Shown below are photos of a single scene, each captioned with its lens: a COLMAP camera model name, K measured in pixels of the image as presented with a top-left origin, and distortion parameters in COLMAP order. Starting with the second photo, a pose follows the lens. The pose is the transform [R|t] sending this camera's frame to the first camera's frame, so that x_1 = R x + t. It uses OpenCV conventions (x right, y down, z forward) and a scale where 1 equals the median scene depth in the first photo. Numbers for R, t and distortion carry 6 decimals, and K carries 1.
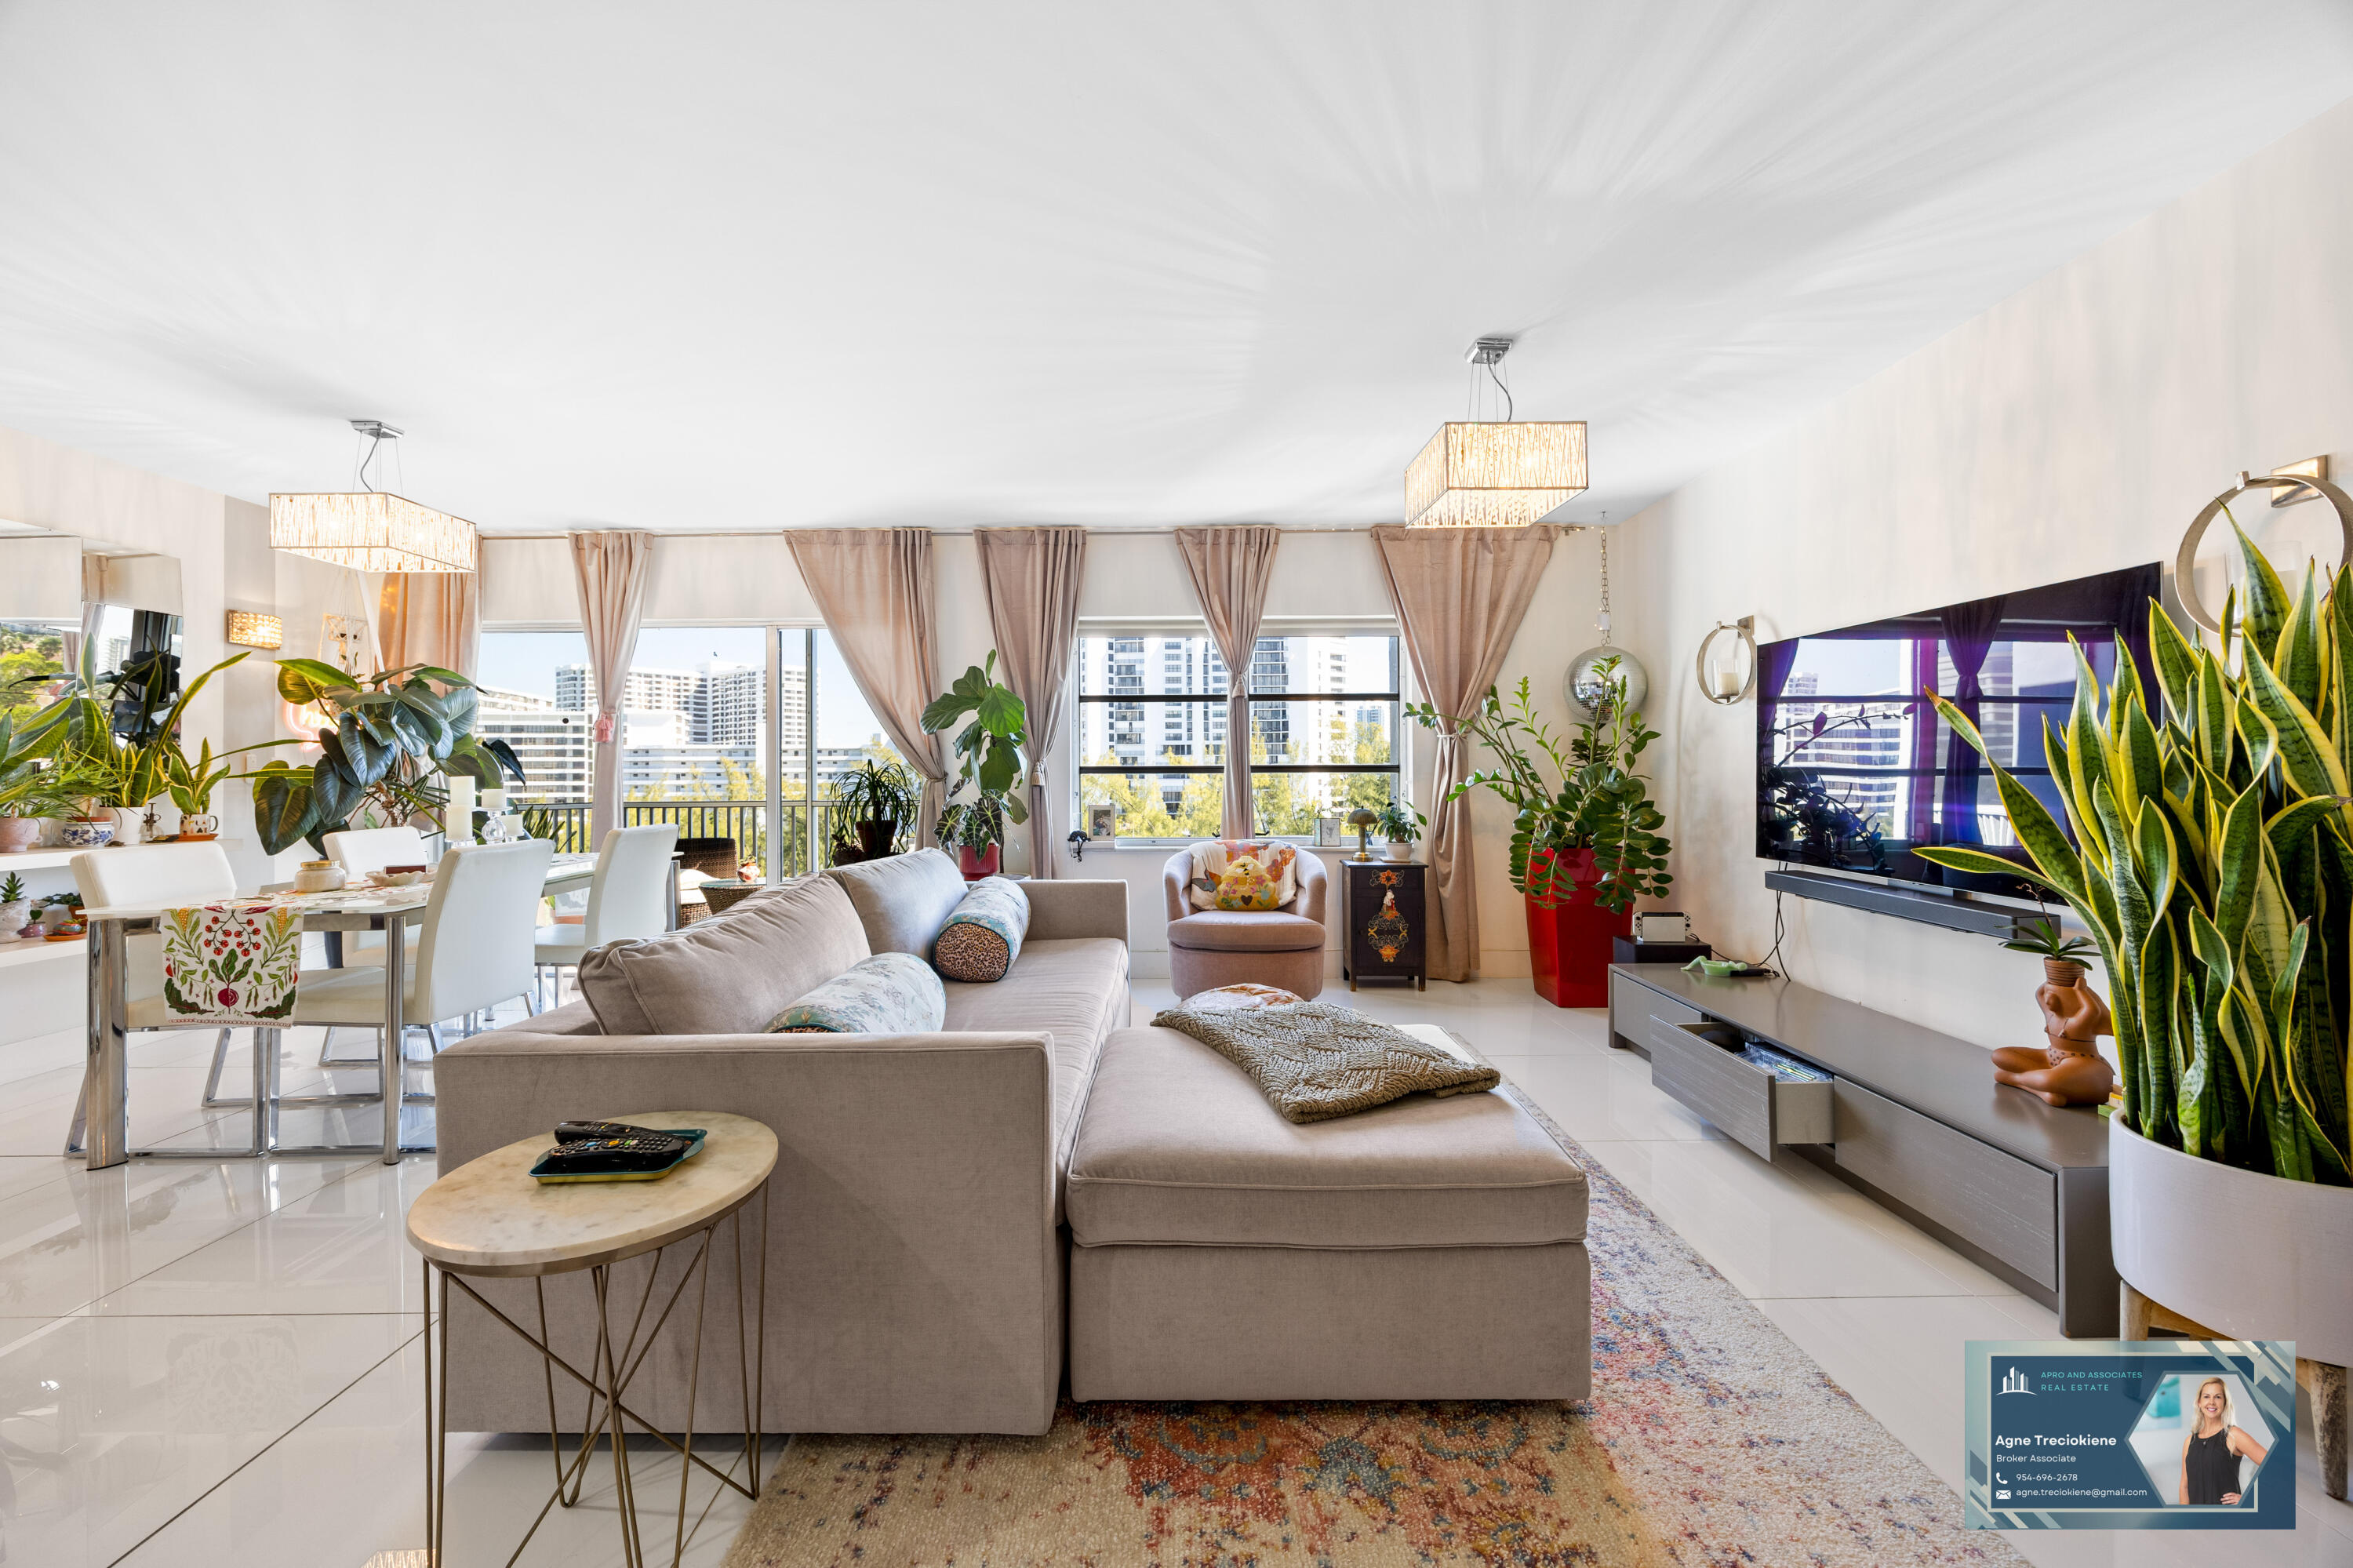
lens RADIAL K [[897.2, 0, 1170.0], [0, 897.2, 763.1], [0, 0, 1]] dist [-0.002186, -0.000253]
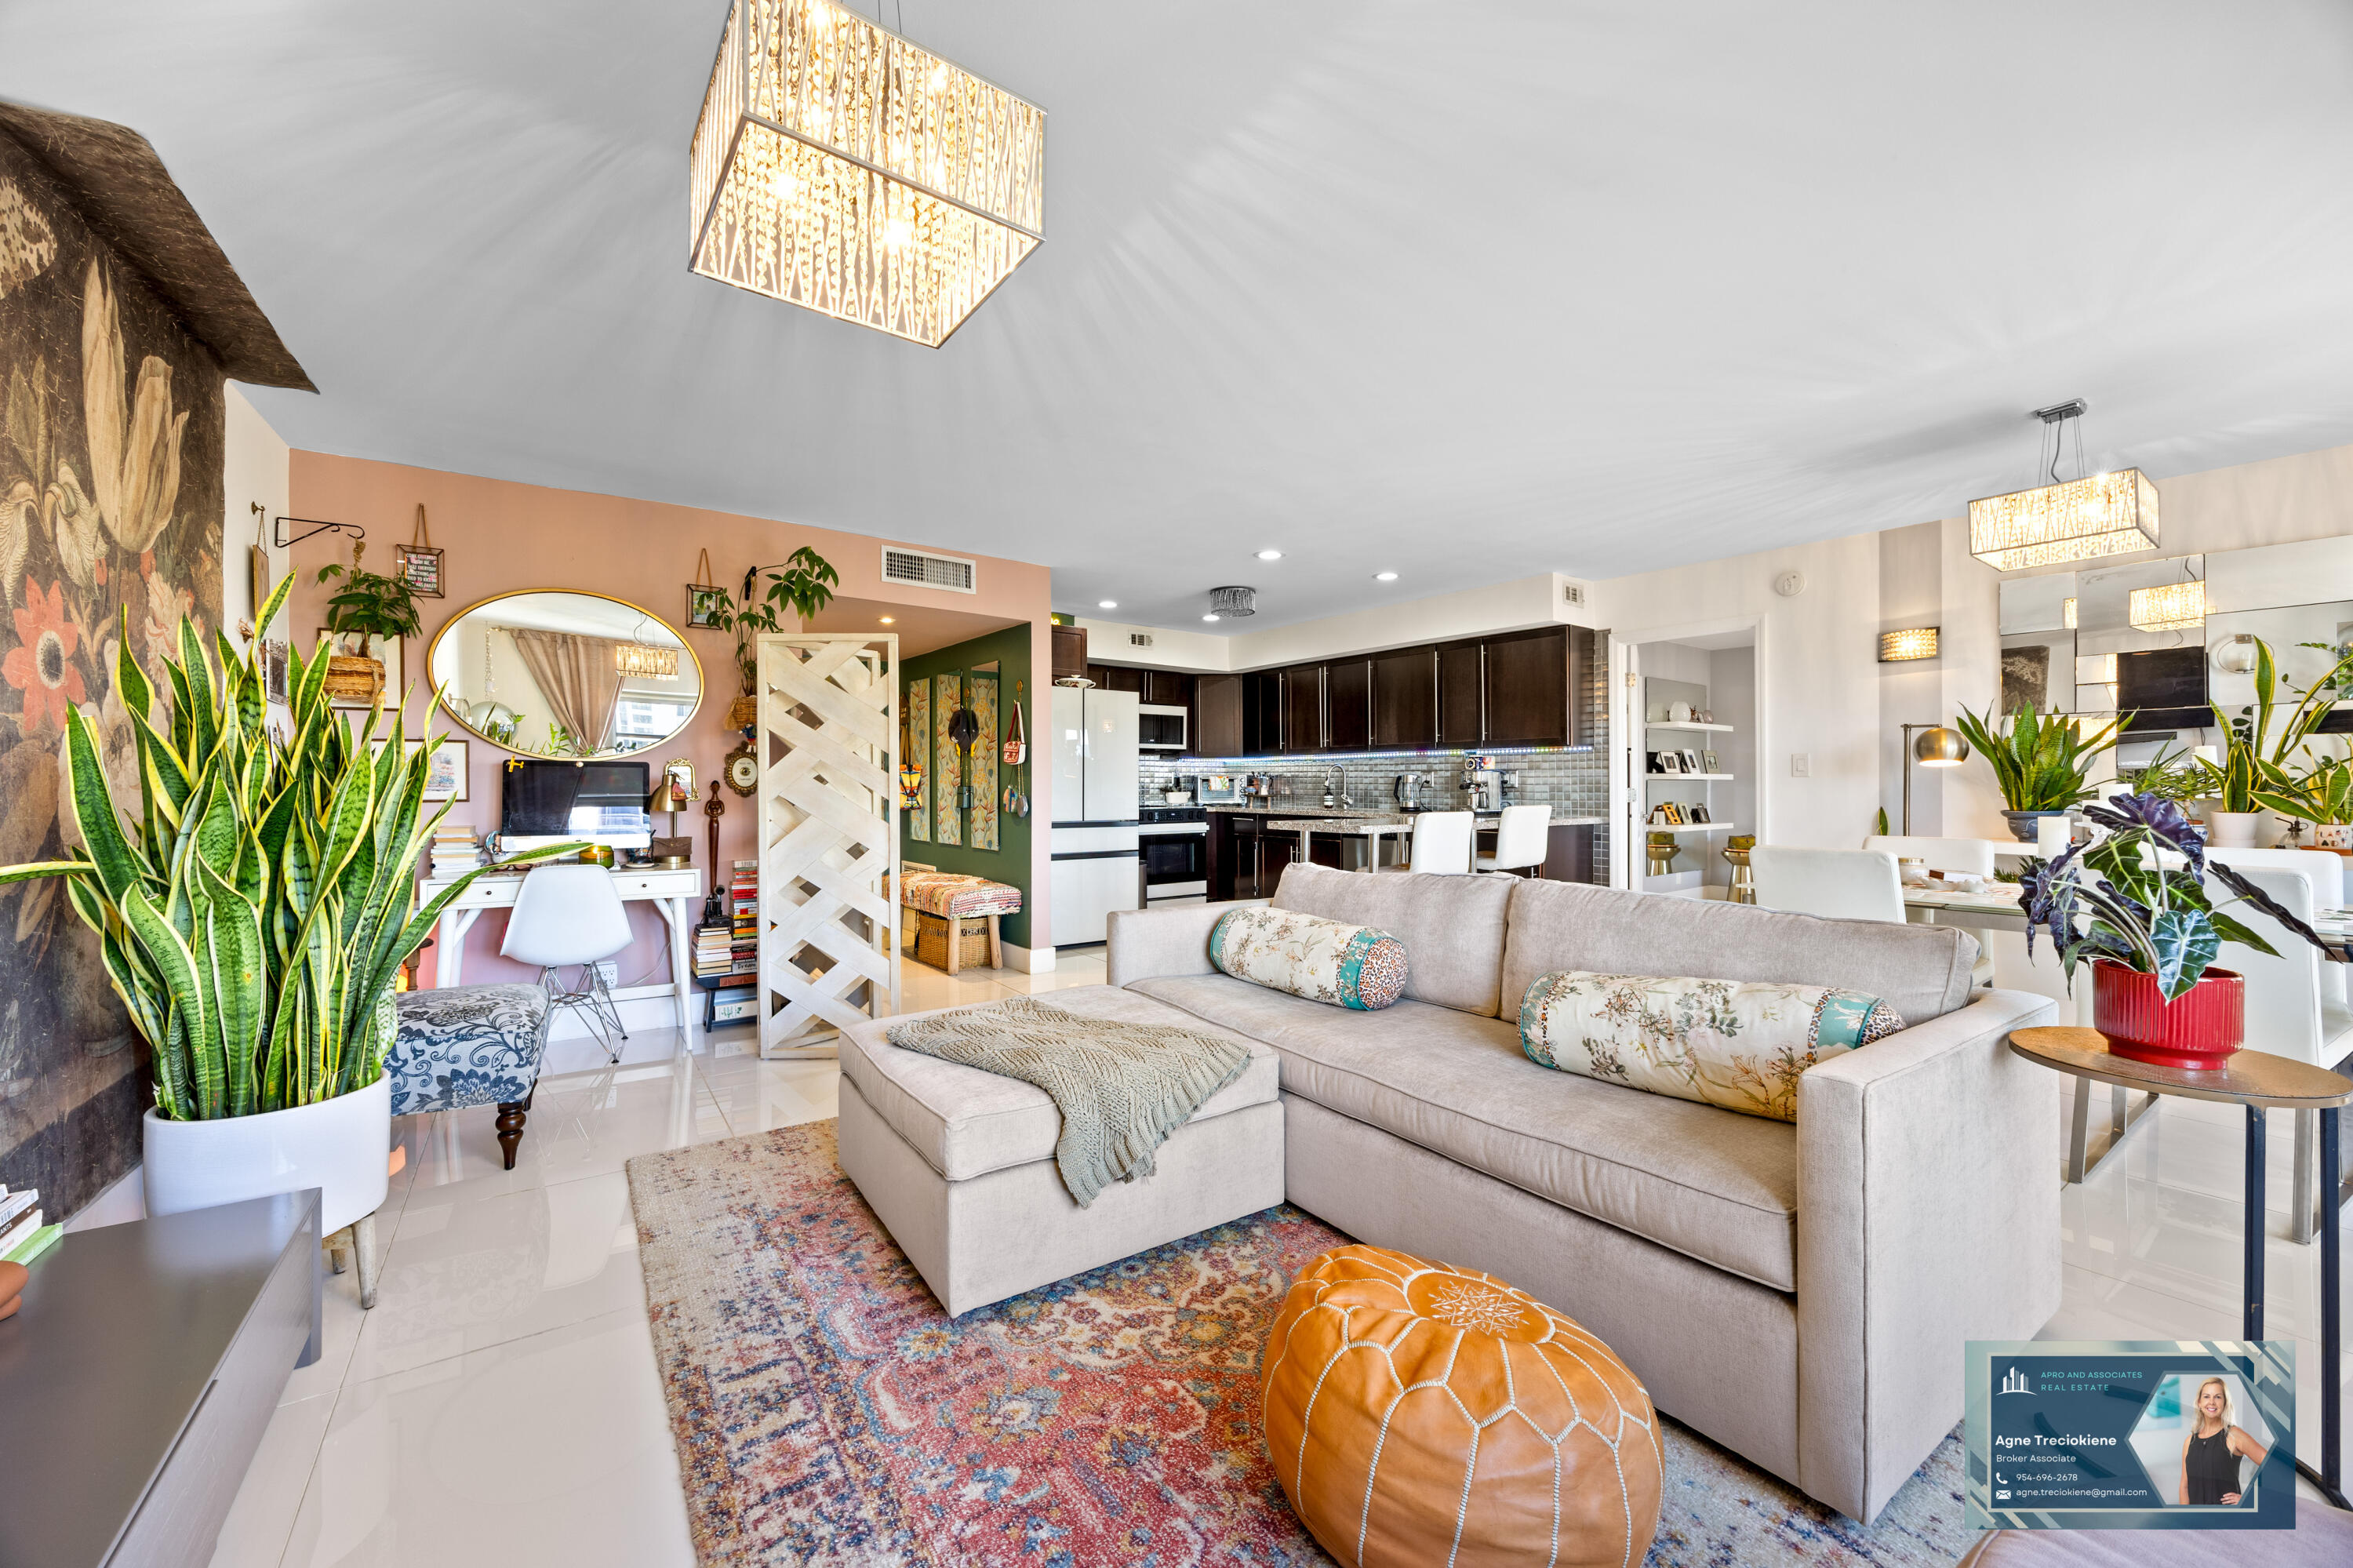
lens RADIAL K [[892.4, 0, 1176.5], [0, 892.4, 784.0], [0, 0, 1]] dist [-0.003287, -0.000453]
pose [[-0.818910, 0.007665, -0.573871, 0.337101], [0.011689, 0.999926, -0.003324, 0.006676], [0.573803, -0.009430, -0.818939, 1.016367]]
